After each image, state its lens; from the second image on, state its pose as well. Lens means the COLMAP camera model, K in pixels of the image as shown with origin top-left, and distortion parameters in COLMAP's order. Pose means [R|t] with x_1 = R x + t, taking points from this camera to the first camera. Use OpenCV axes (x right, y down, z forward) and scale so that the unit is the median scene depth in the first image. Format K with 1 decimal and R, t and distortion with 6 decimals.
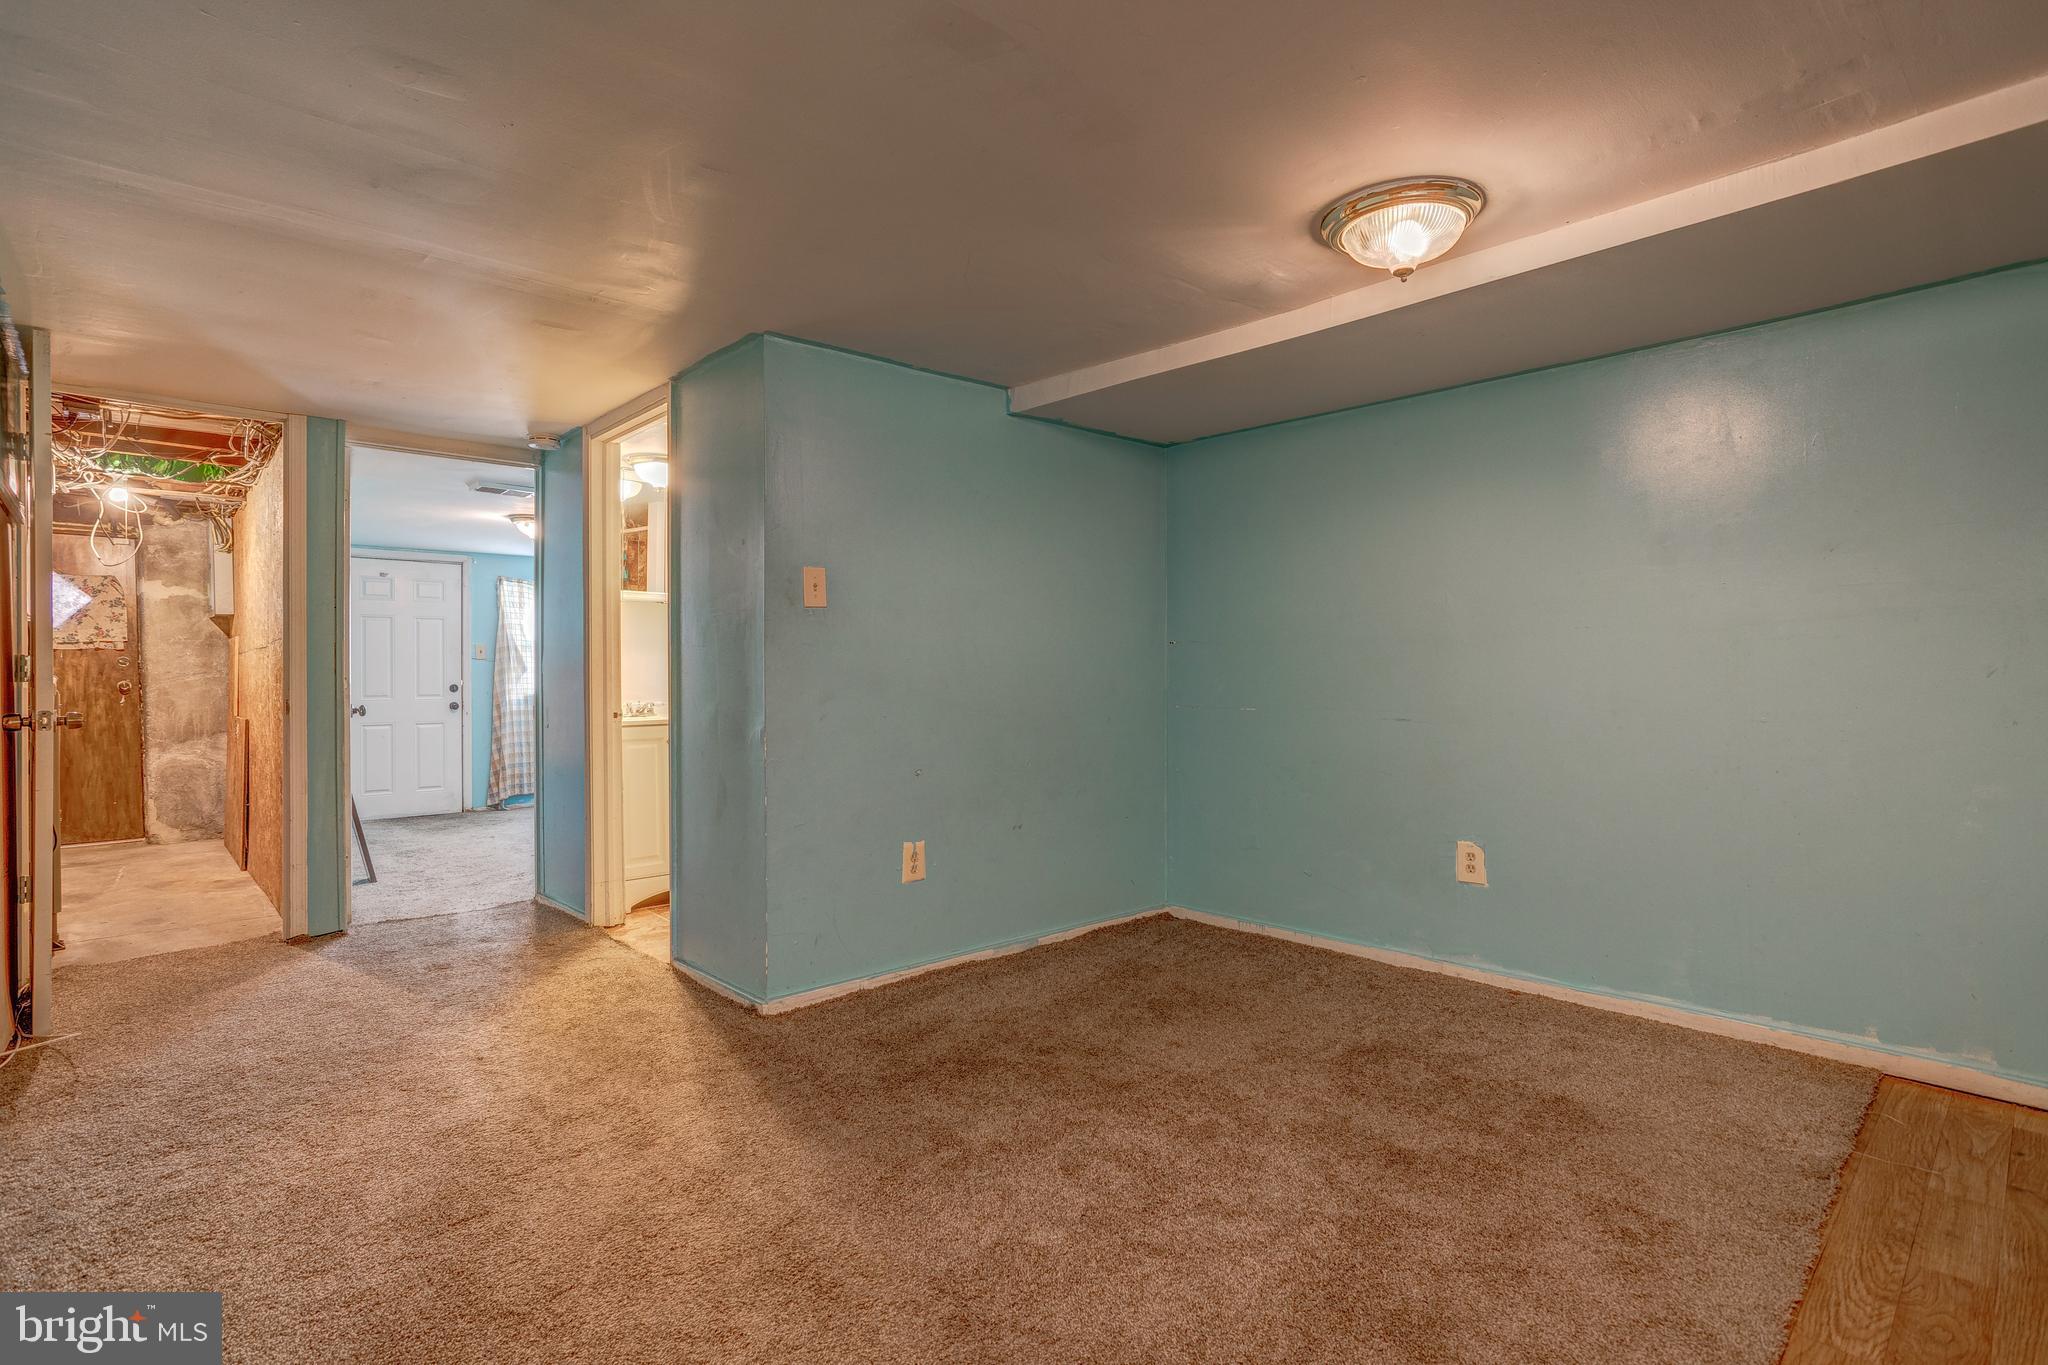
lens RADIAL K [[1025.6, 0, 1061.4], [0, 1025.6, 687.4], [0, 0, 1]] dist [-0.049458, 0.030409]
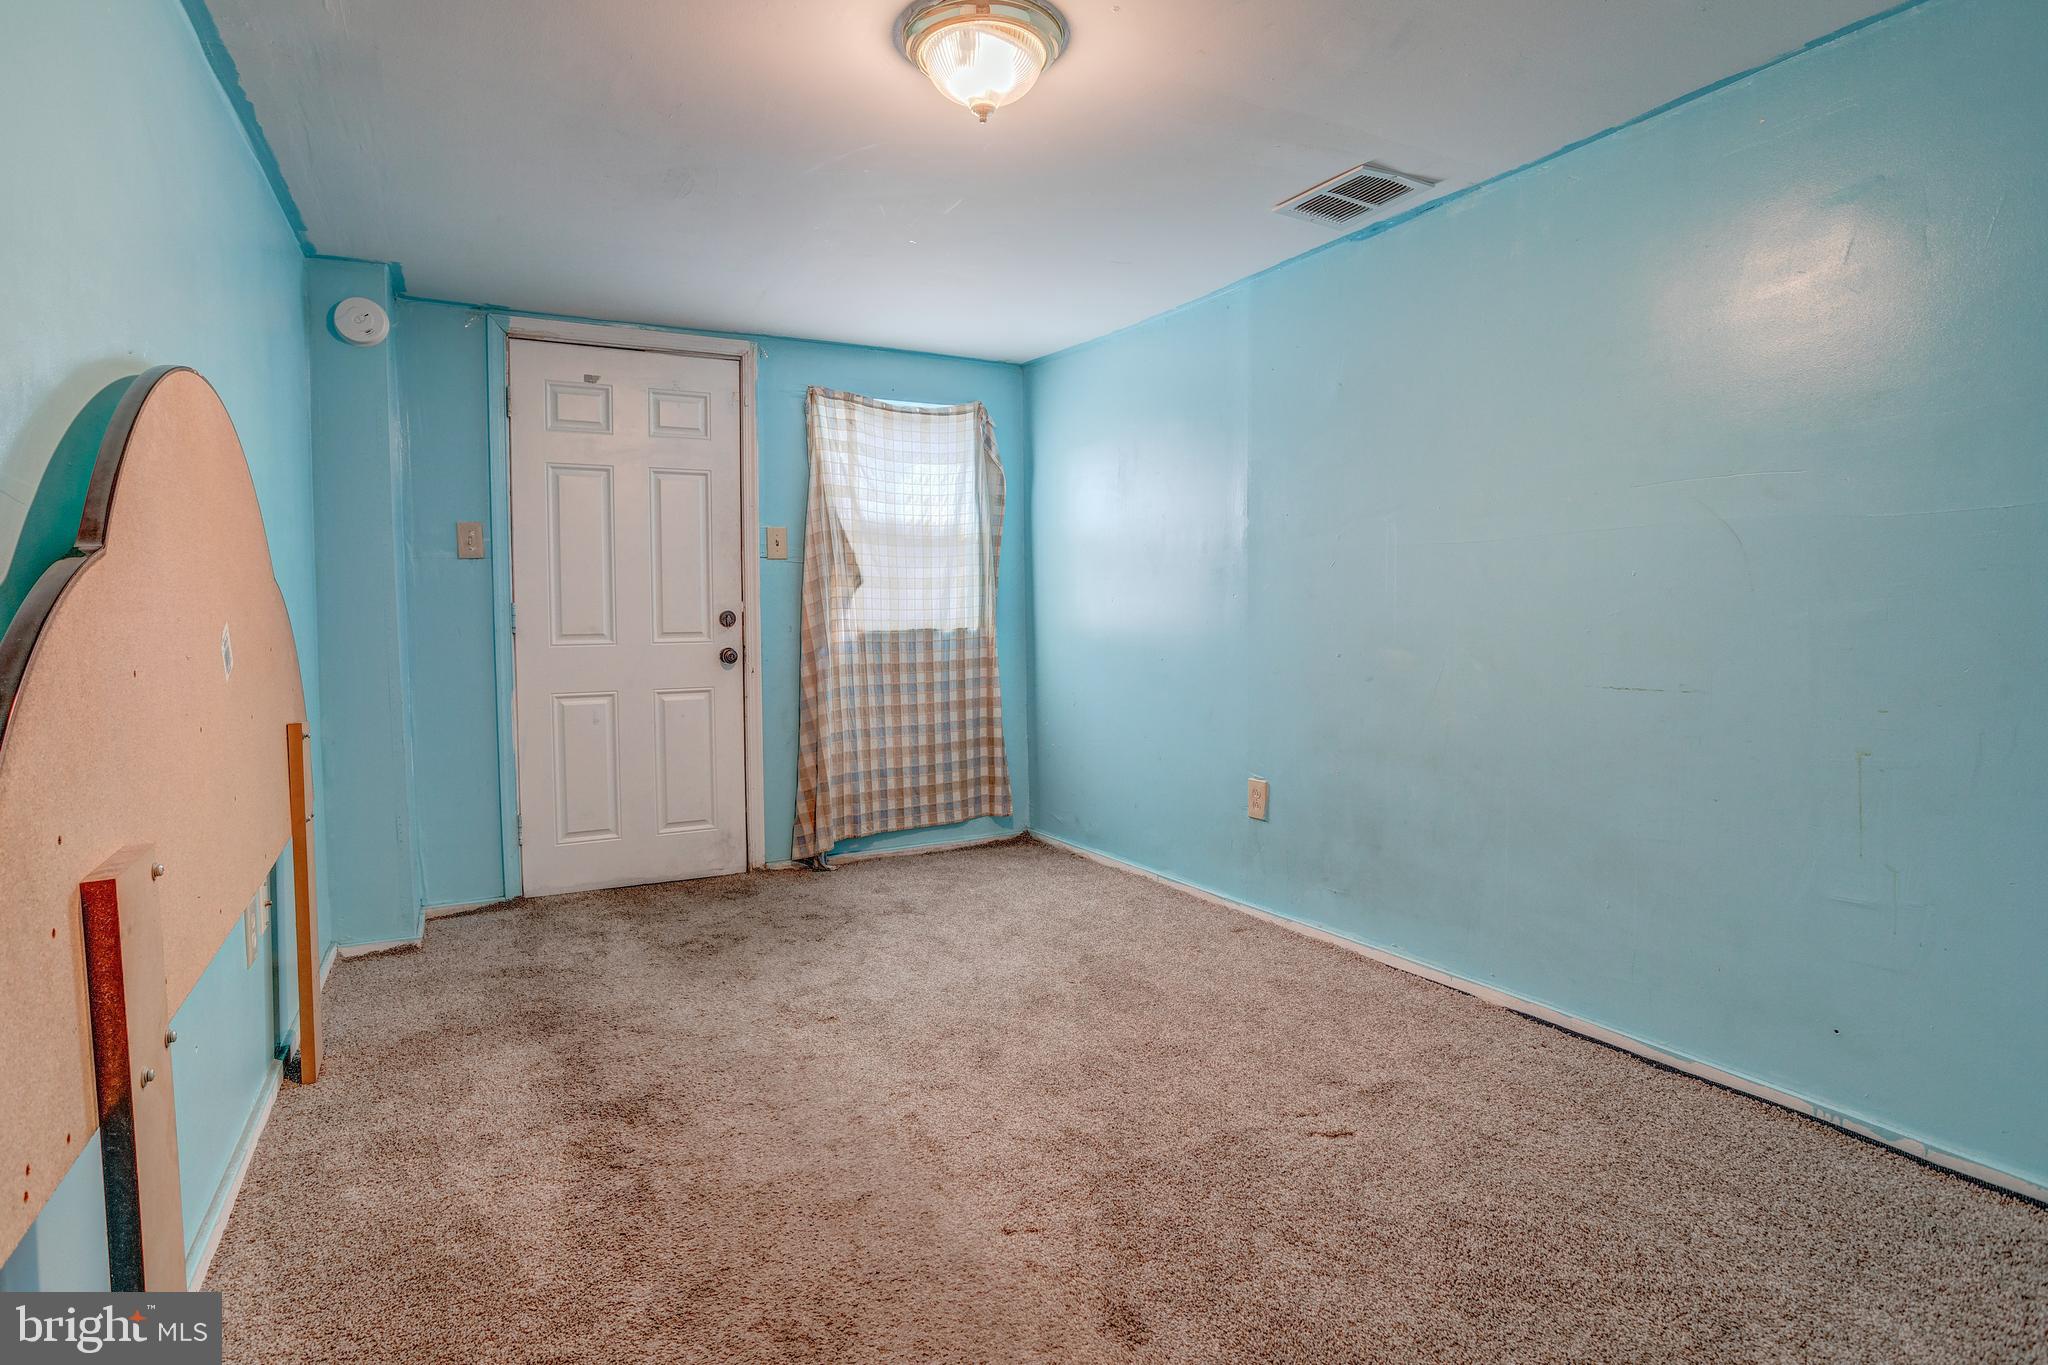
lens RADIAL K [[1025.6, 0, 1022.7], [0, 1025.6, 679.3], [0, 0, 1]] dist [-0.049458, 0.030409]
pose [[0.962072, 0.016129, -0.272318, -0.326831], [-0.001157, 0.998483, 0.055053, 0.002572], [0.272793, -0.052650, 0.960631, 0.559521]]
